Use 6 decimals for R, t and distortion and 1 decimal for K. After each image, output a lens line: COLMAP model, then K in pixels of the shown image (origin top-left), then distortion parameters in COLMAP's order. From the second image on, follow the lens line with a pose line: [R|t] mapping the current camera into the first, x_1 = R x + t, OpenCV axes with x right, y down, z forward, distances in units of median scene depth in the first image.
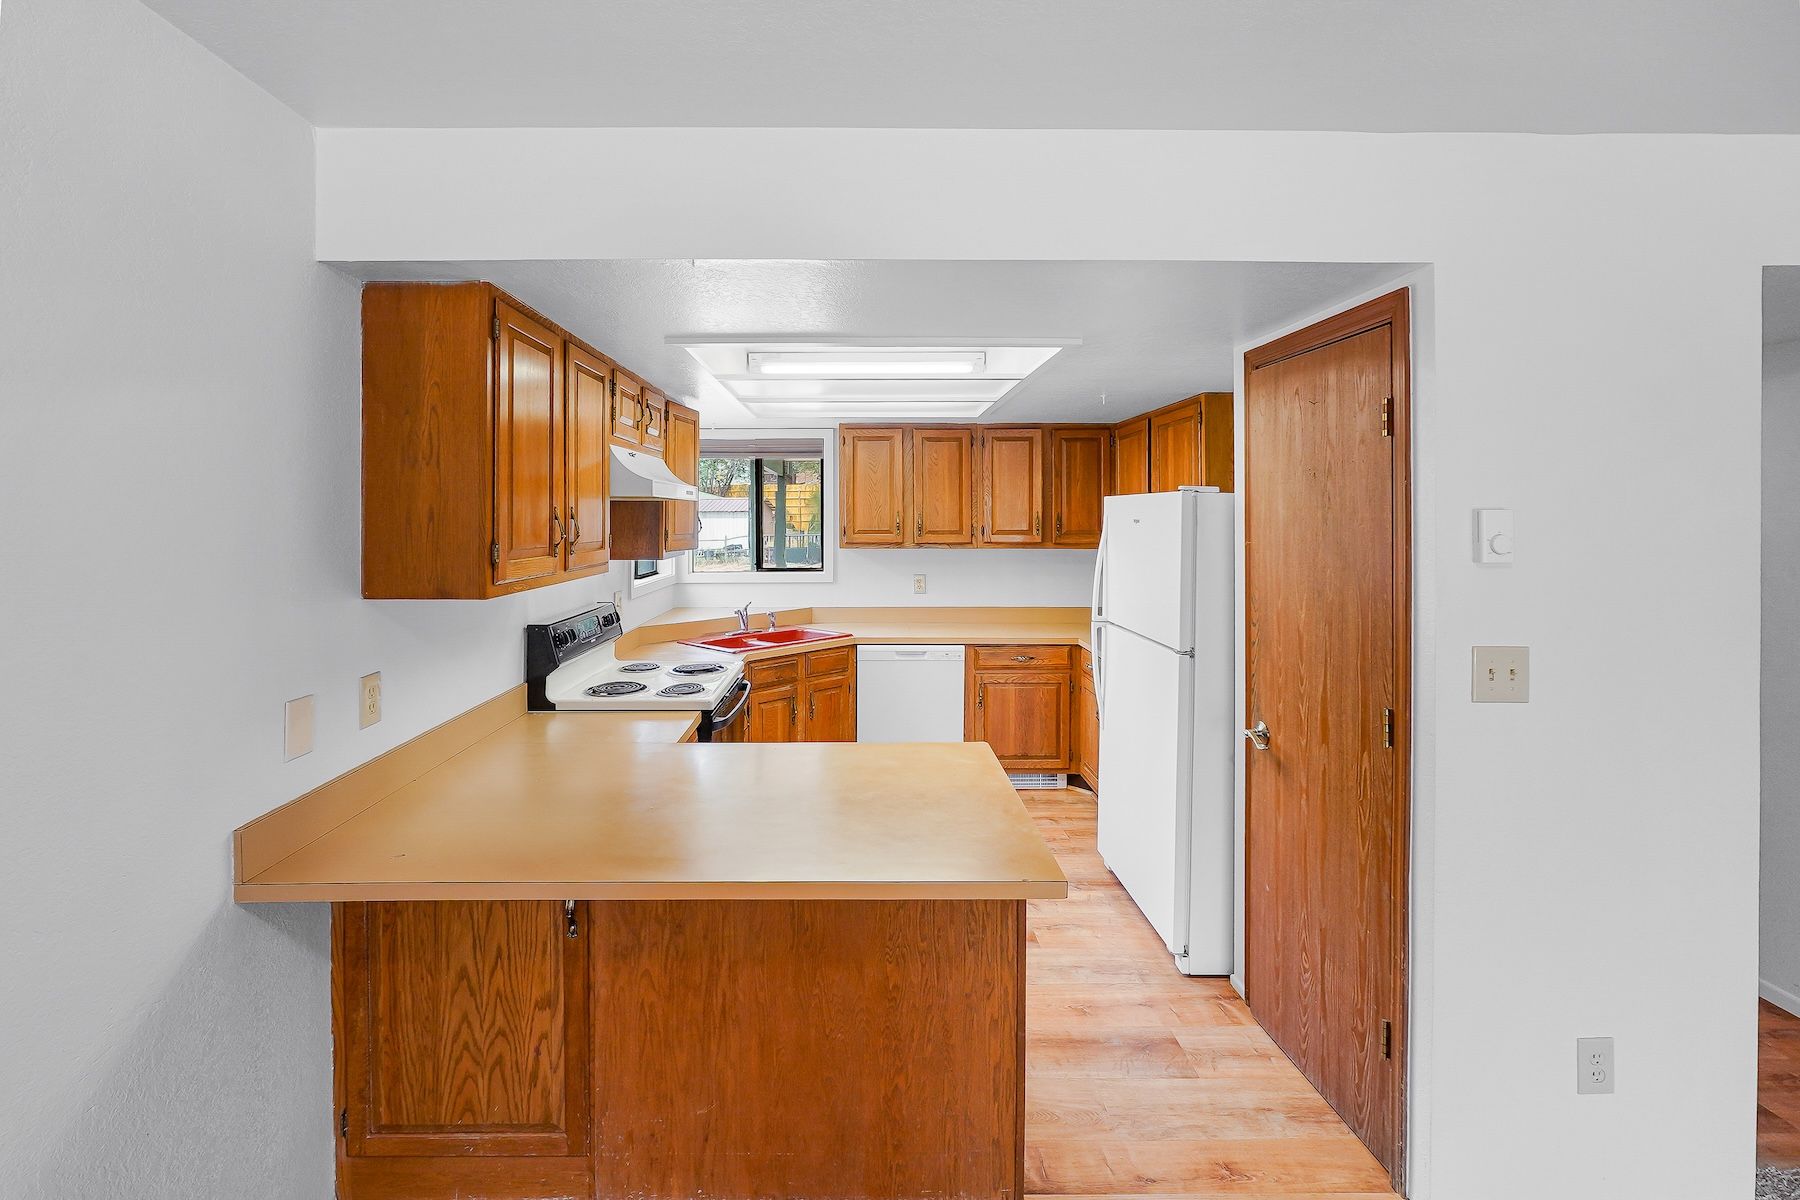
lens RADIAL K [[824.9, 0, 876.7], [0, 824.9, 513.4], [0, 0, 1]] dist [-0.014923, 0.000418]
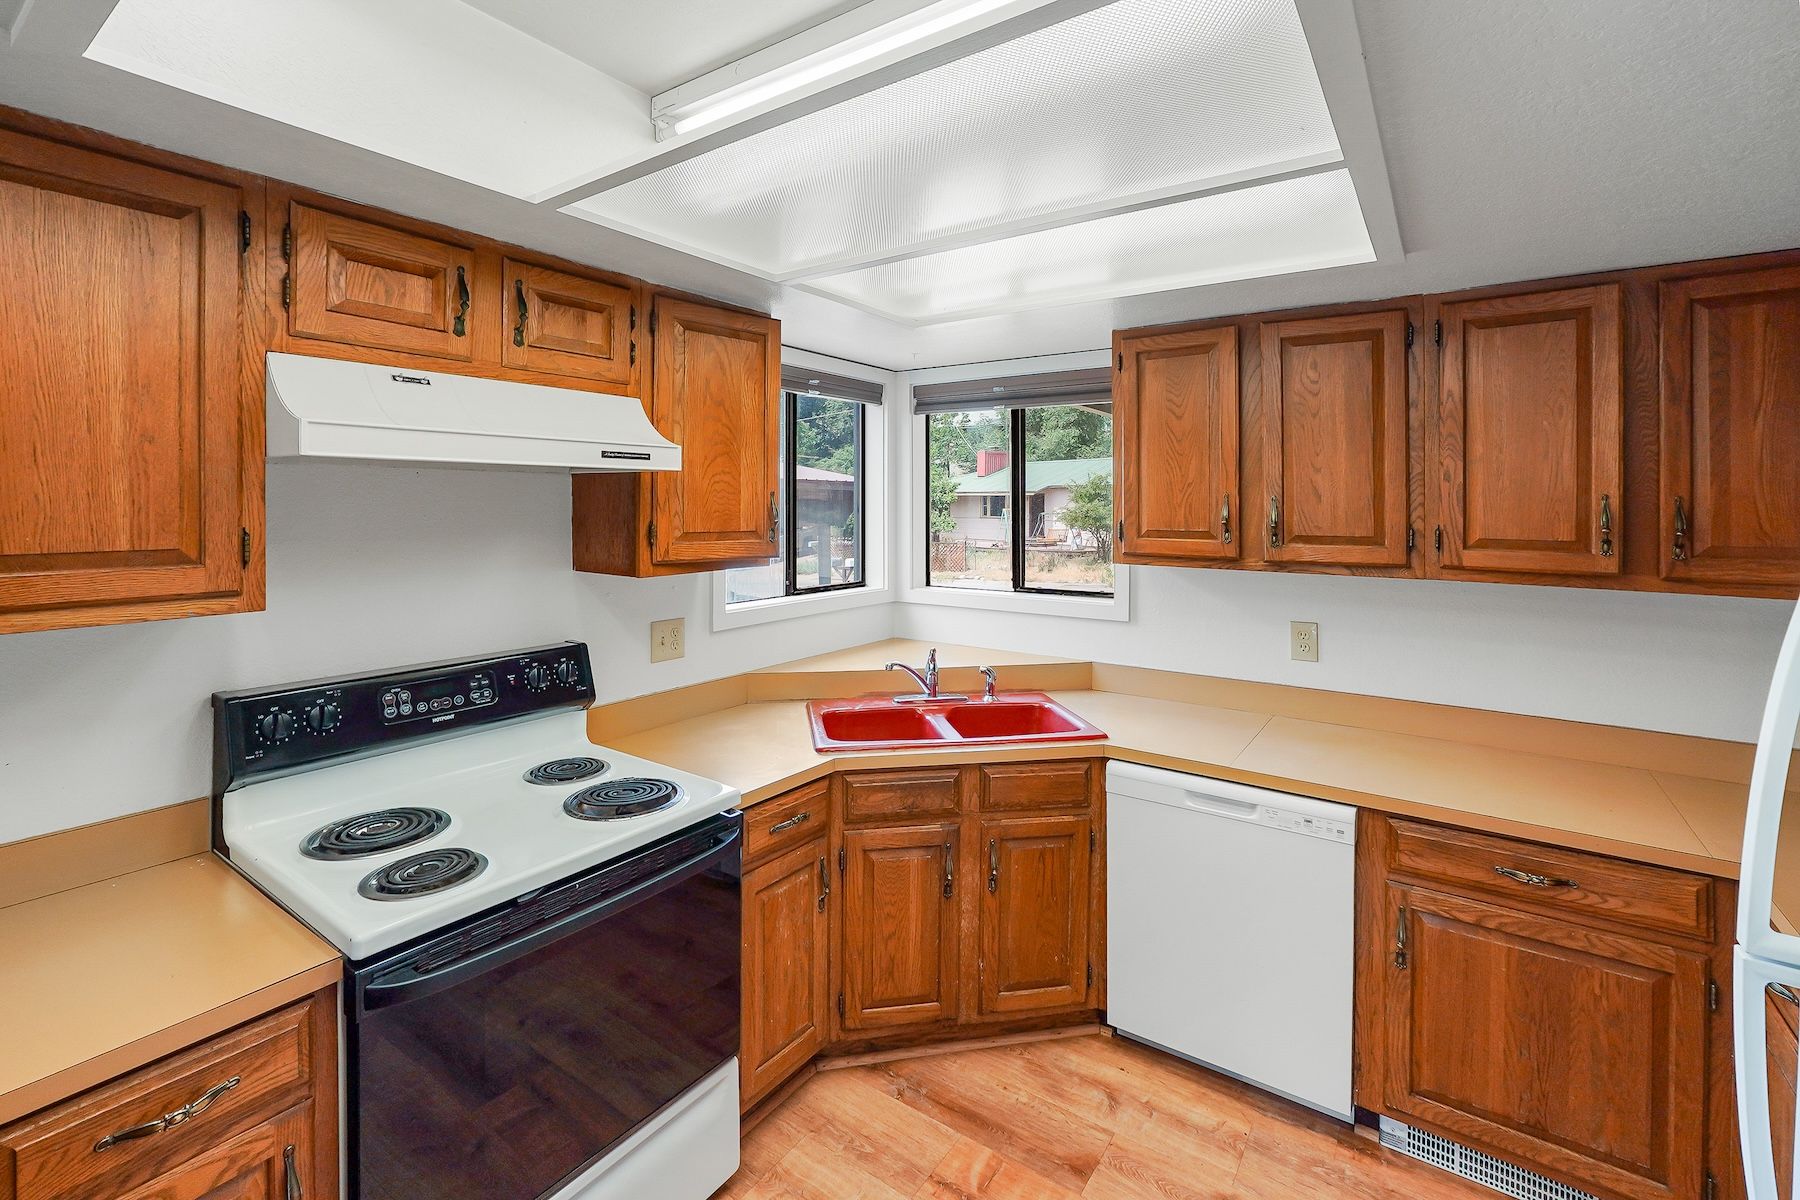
lens RADIAL K [[826.8, 0, 857.4], [0, 826.8, 499.4], [0, 0, 1]] dist [-0.003693, -0.000226]
pose [[0.796905, 0.003956, -0.604092, 0.157335], [-0.003819, 0.999992, 0.001511, 0.000637], [0.604093, 0.001102, 0.796913, 0.501607]]
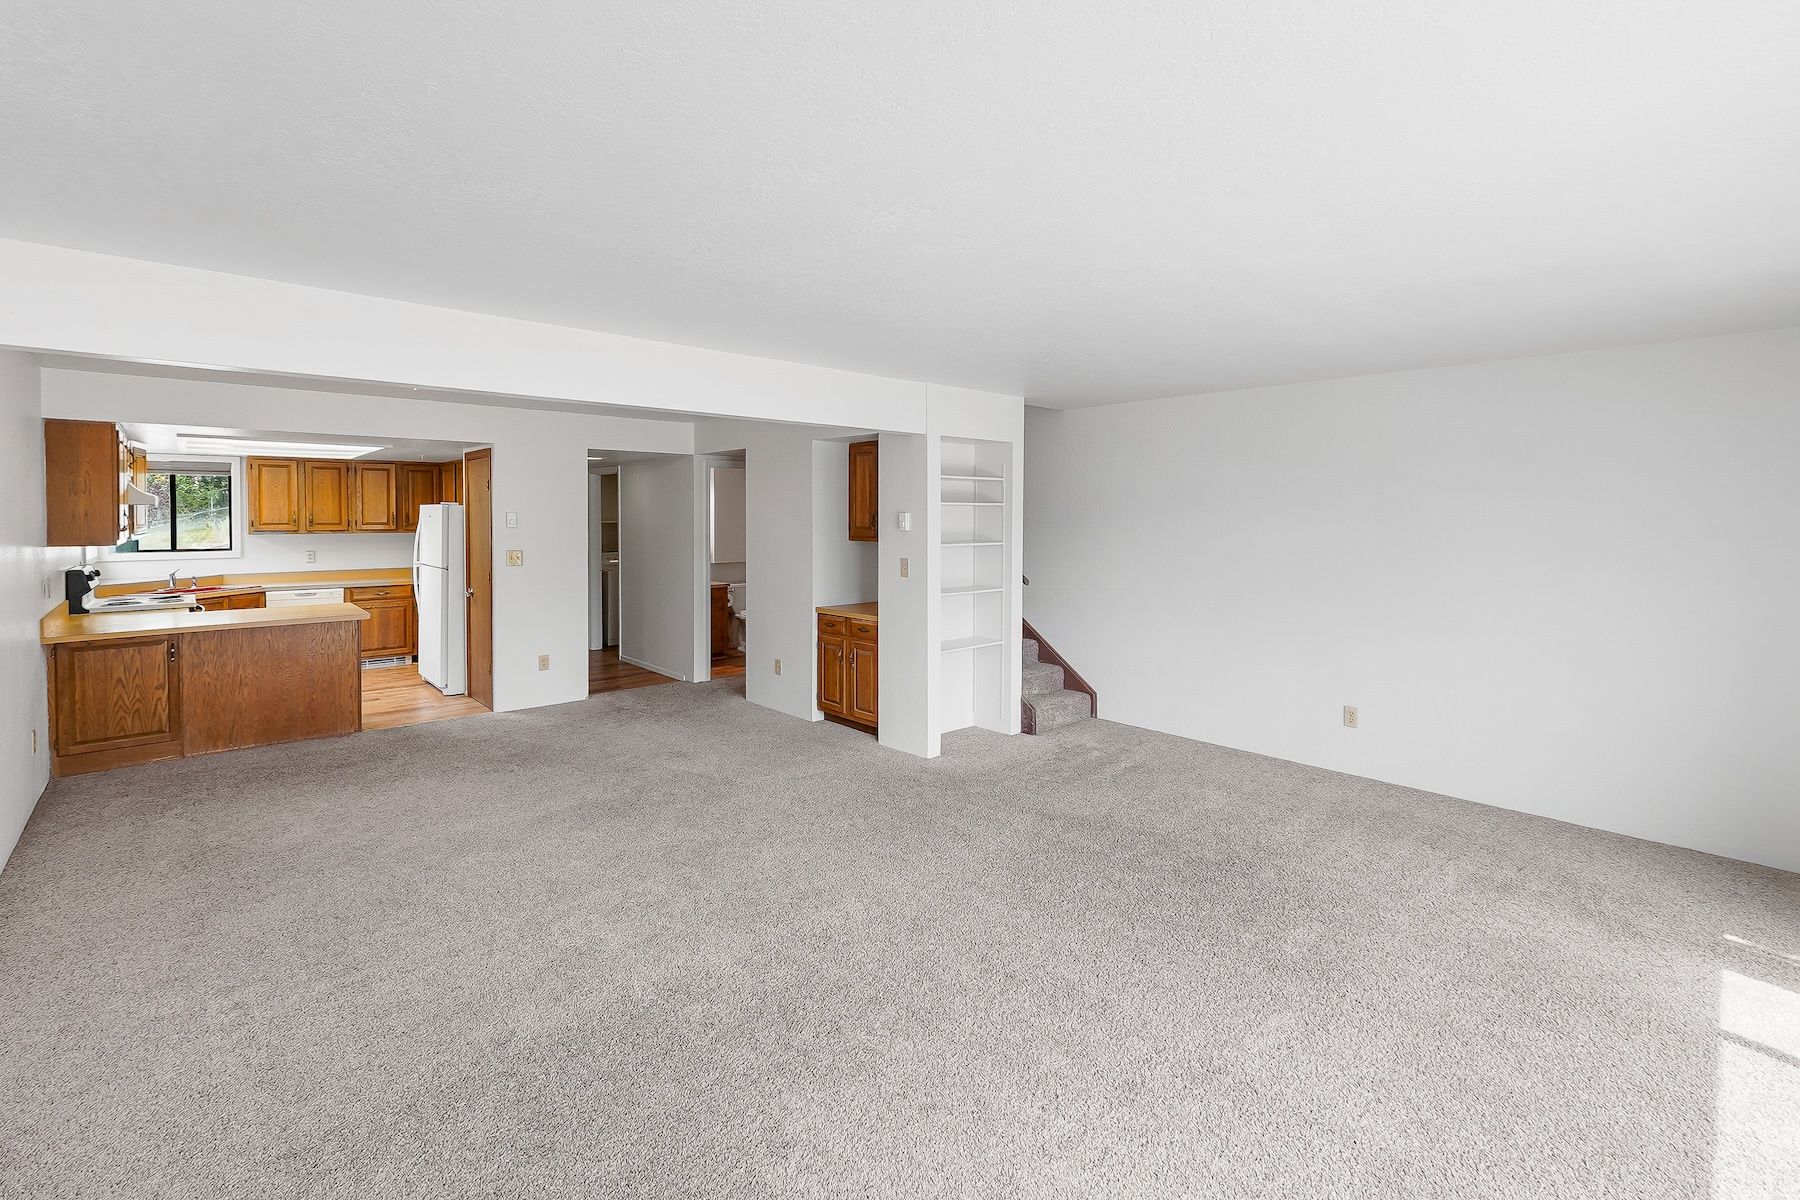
lens RADIAL K [[806.7, 0, 896.4], [0, 806.7, 527.9], [0, 0, 1]] dist [-0.014004, 0.005242]
pose [[0.765159, -0.009401, 0.643773, -0.089510], [-0.003291, 0.999823, 0.018511, -0.003030], [-0.643833, -0.016283, 0.764993, -1.049933]]
